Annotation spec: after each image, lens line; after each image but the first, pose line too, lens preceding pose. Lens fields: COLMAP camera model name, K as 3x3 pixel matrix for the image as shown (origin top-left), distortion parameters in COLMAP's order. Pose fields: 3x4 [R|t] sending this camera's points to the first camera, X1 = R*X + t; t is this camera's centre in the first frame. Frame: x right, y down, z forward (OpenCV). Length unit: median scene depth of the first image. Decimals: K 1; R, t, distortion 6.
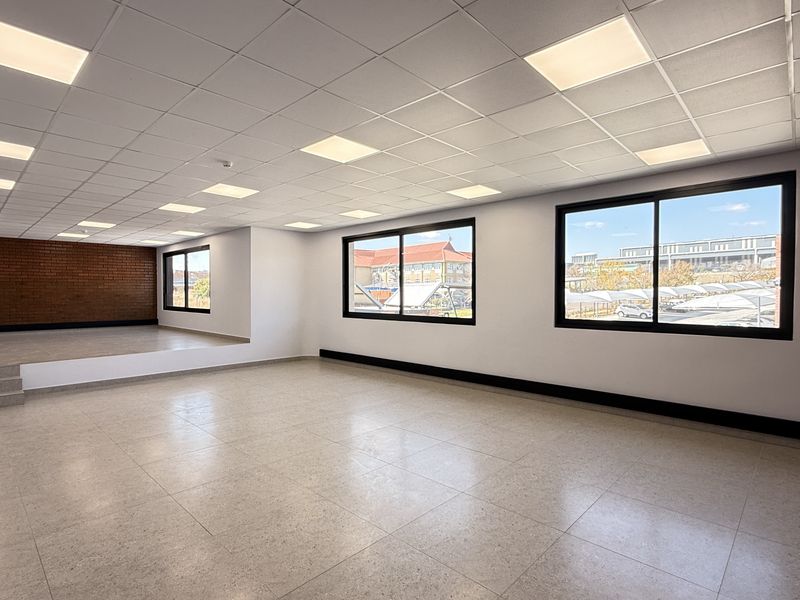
lens RADIAL K [[424.2, 0, 396.9], [0, 424.2, 300.8], [0, 0, 1]] dist [-0.000503, -0.000296]
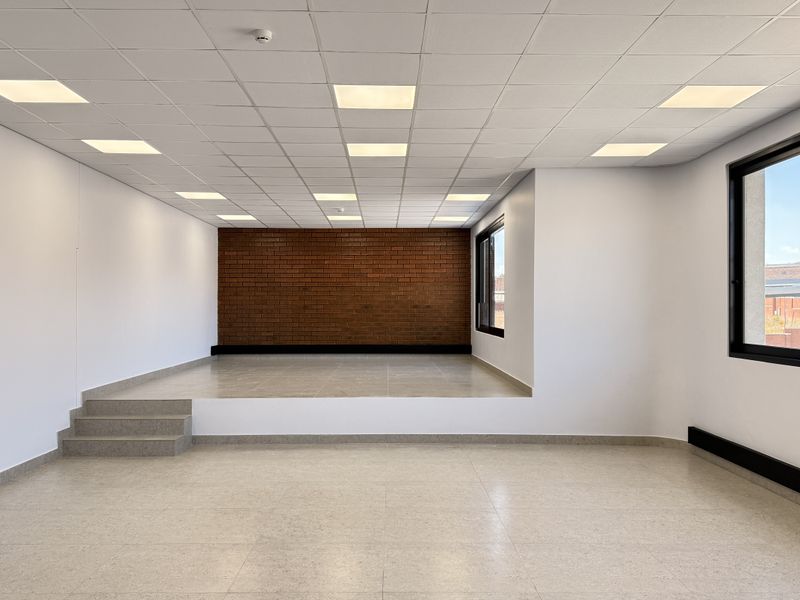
lens RADIAL K [[736.8, 0, 397.0], [0, 736.8, 301.1], [0, 0, 1]] dist [0.161784, -0.346567]
pose [[0.700654, -0.005065, -0.713483, 0.263733], [-0.013928, 0.999687, -0.020774, 0.007523], [0.713365, 0.024492, 0.700364, 0.378560]]
